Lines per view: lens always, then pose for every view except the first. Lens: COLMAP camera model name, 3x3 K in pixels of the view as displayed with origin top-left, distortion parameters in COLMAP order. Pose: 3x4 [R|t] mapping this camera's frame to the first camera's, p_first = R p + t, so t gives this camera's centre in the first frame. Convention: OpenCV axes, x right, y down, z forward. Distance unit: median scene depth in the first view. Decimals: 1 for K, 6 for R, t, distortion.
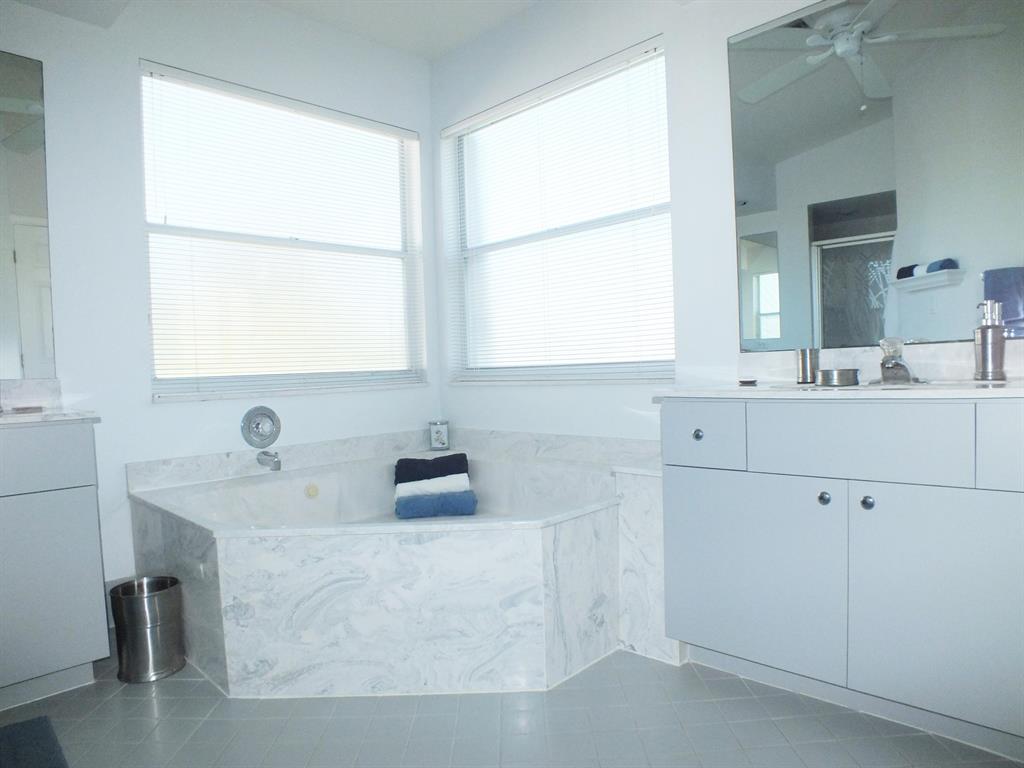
lens RADIAL K [[649.1, 0, 510.5], [0, 649.1, 389.2], [0, 0, 1]] dist [-0.084181, 0.028423]
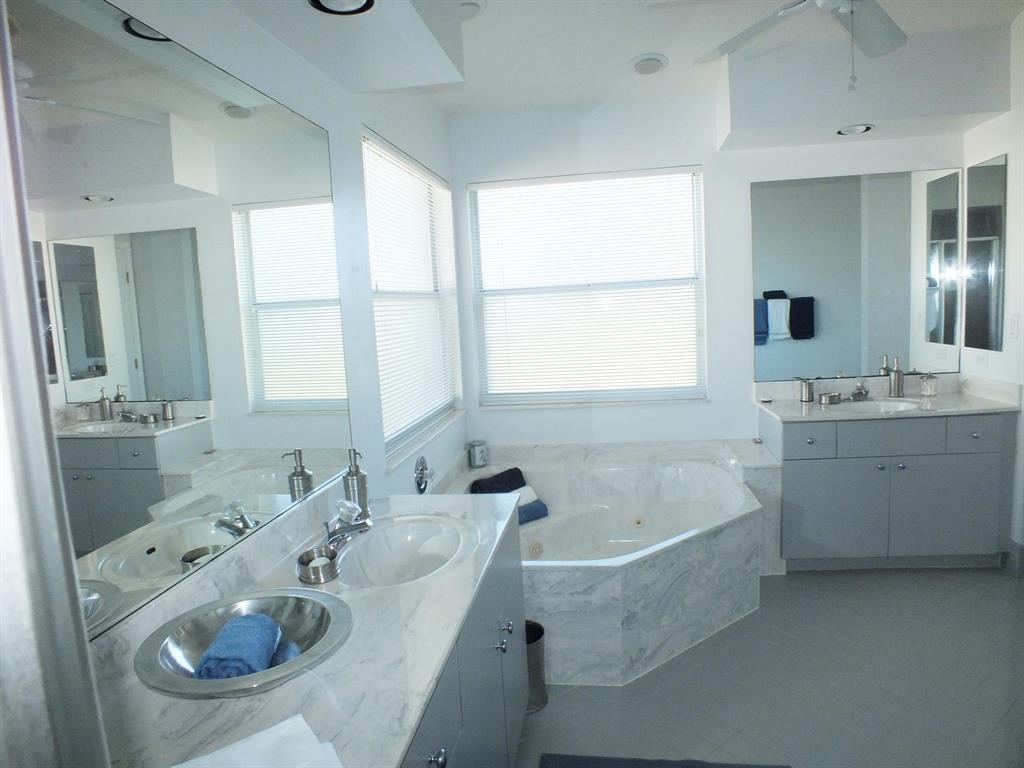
lens RADIAL K [[649.1, 0, 507.5], [0, 649.1, 381.8], [0, 0, 1]] dist [-0.084181, 0.028423]
pose [[0.806227, -0.083024, 0.585751, -0.920276], [0.051374, 0.996189, 0.070488, -0.171562], [-0.589371, -0.026737, 0.807420, 0.049061]]
